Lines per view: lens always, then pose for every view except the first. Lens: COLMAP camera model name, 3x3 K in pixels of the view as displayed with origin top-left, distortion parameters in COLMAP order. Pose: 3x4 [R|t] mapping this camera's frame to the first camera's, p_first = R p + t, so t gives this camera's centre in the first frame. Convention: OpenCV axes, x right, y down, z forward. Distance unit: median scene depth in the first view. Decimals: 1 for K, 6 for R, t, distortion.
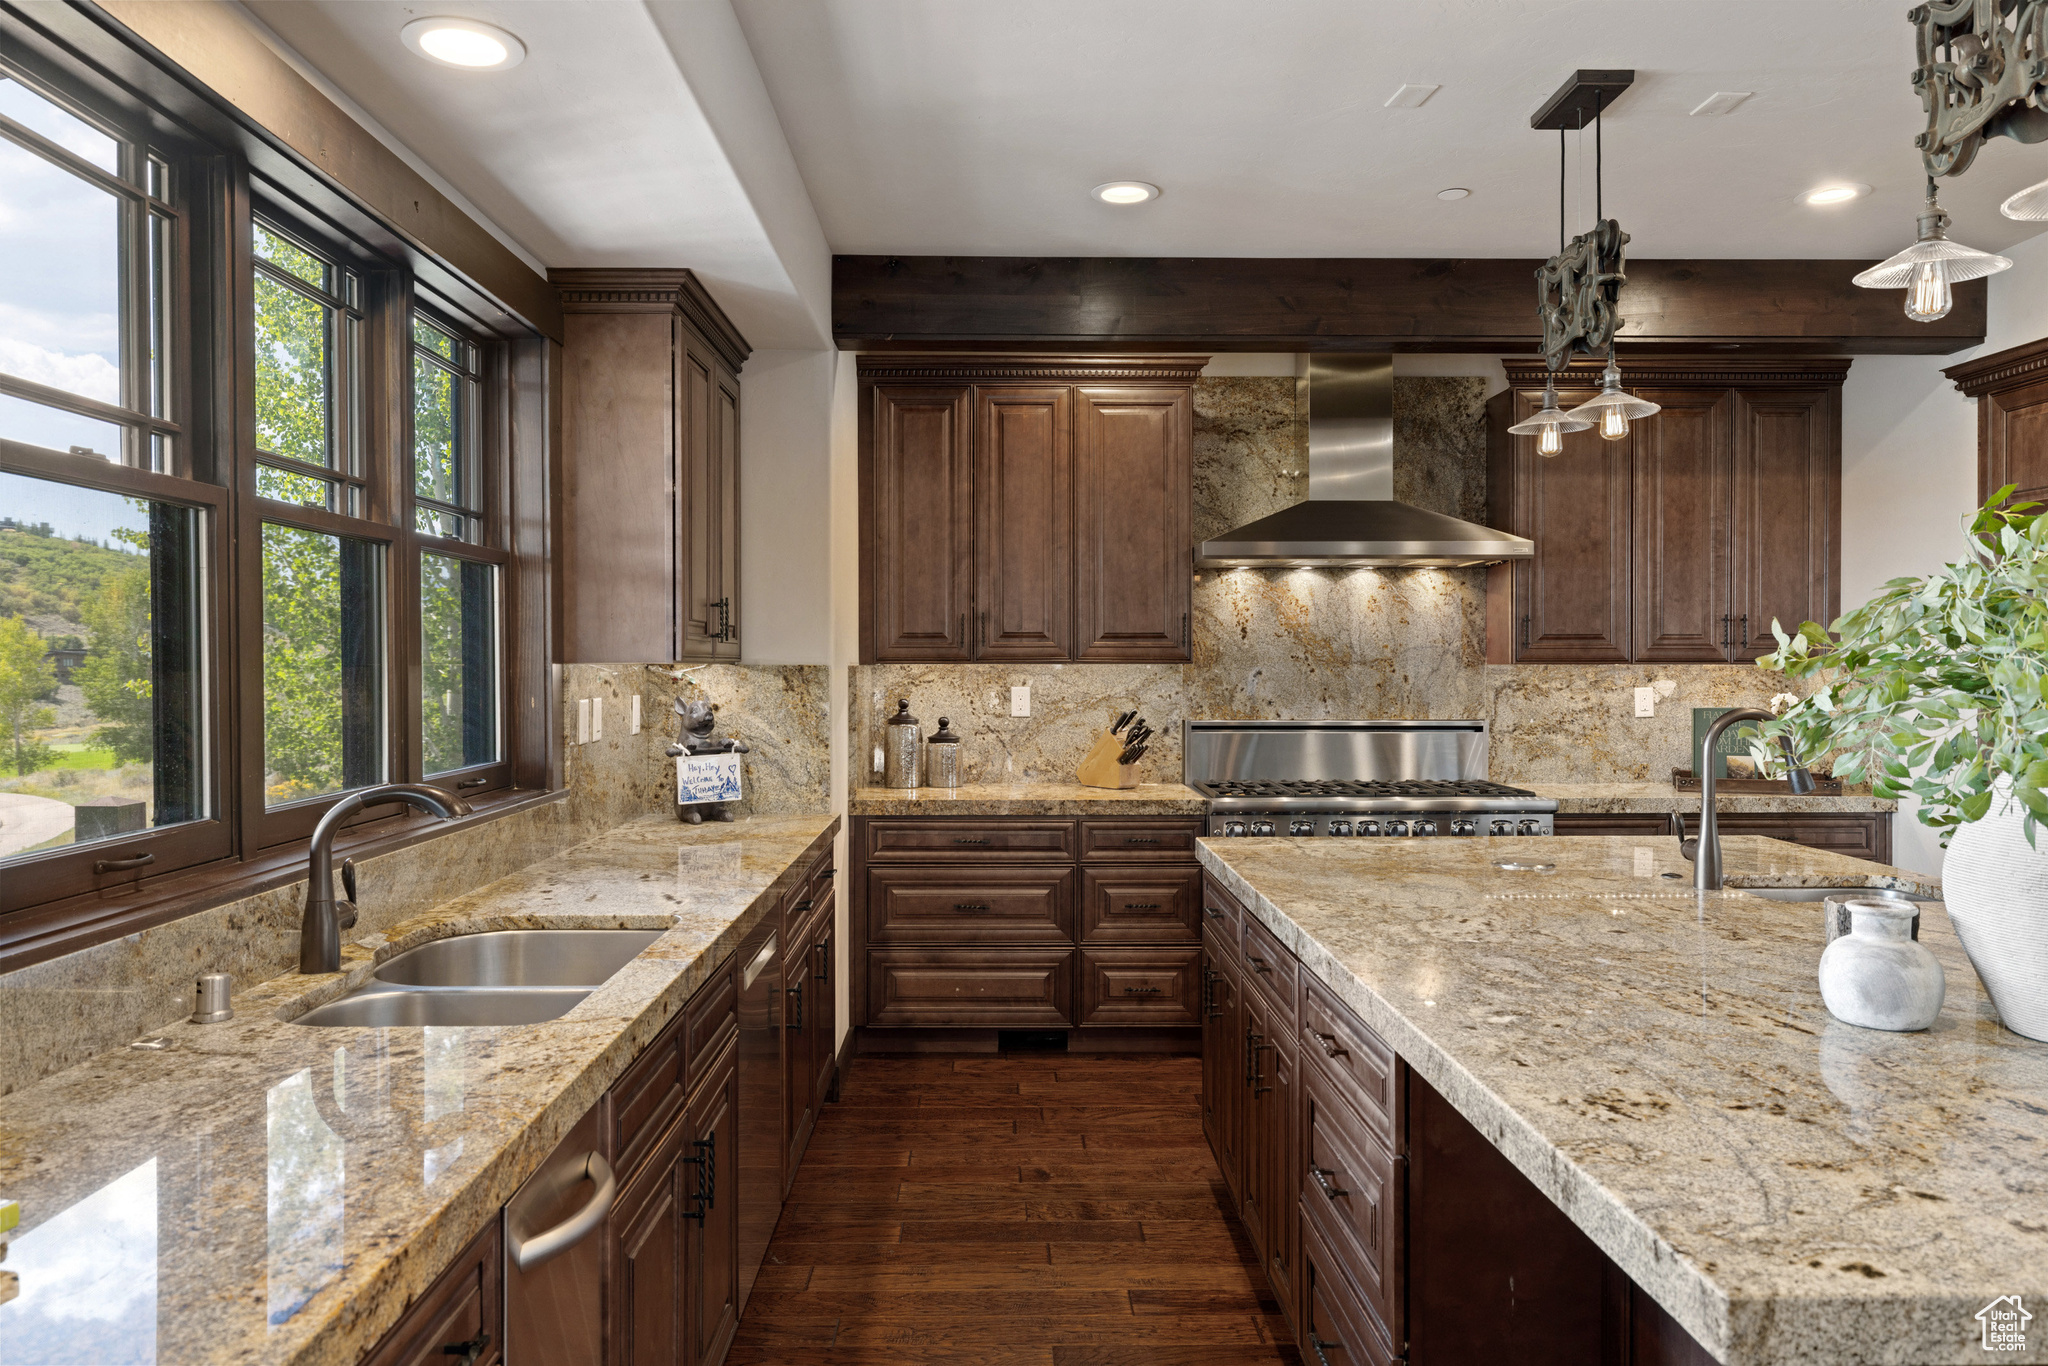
lens RADIAL K [[1382.5, 0, 1023.0], [0, 1382.5, 678.8], [0, 0, 1]] dist [-0.001242, 0.002195]
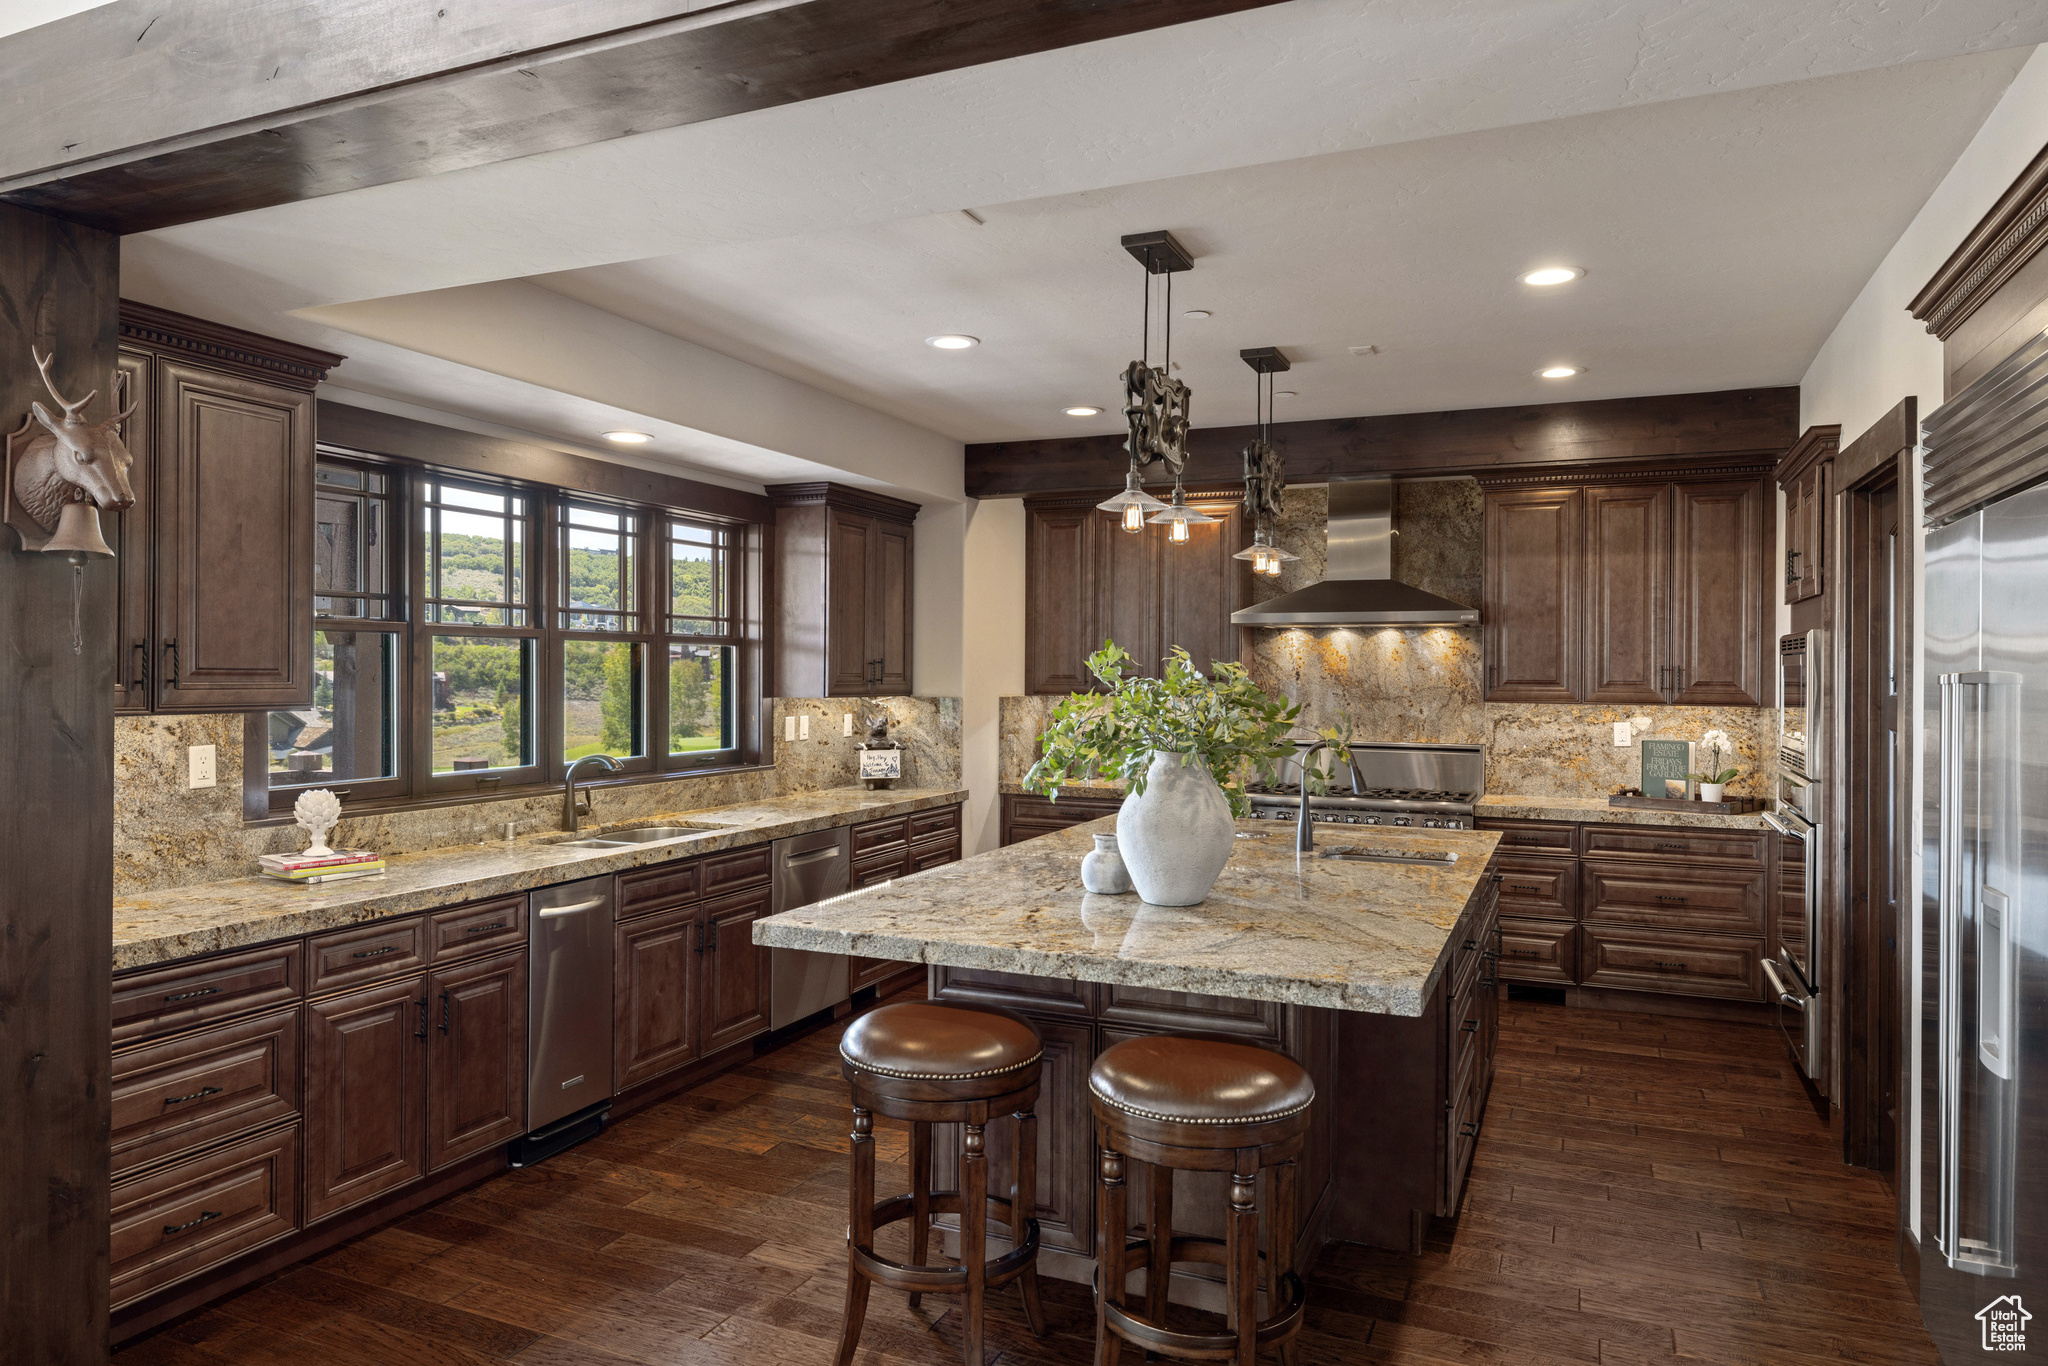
lens RADIAL K [[1303.4, 0, 1022.0], [0, 1303.4, 680.0], [0, 0, 1]] dist [-0.007812, 0.000383]
pose [[0.908633, 0.010258, -0.417470, 0.473085], [-0.012935, 0.999910, -0.003583, -0.021872], [0.417396, 0.008655, 0.908684, -0.300309]]
